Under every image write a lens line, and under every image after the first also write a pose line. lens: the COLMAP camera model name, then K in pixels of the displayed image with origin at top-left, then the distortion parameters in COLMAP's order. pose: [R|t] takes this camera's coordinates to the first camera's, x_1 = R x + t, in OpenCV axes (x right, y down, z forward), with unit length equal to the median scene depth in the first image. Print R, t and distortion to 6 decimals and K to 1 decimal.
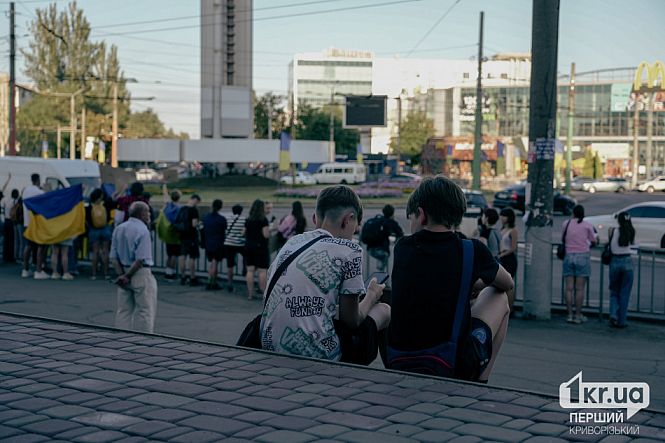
lens RADIAL K [[1002.9, 0, 332.8], [0, 1002.9, 222.0], [0, 0, 1]] dist [0.198925, 0.000000]
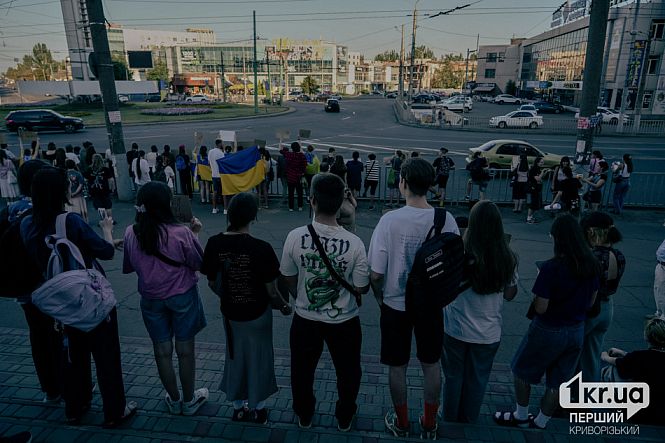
lens RADIAL K [[447.9, 0, 332.9], [0, 447.9, 222.6], [0, 0, 1]] dist [-0.038601, -0.002952]
pose [[0.872677, -0.150732, 0.464451, -0.114666], [0.031352, 0.966497, 0.254756, -0.021941], [-0.487291, -0.207758, 0.848165, 0.101230]]
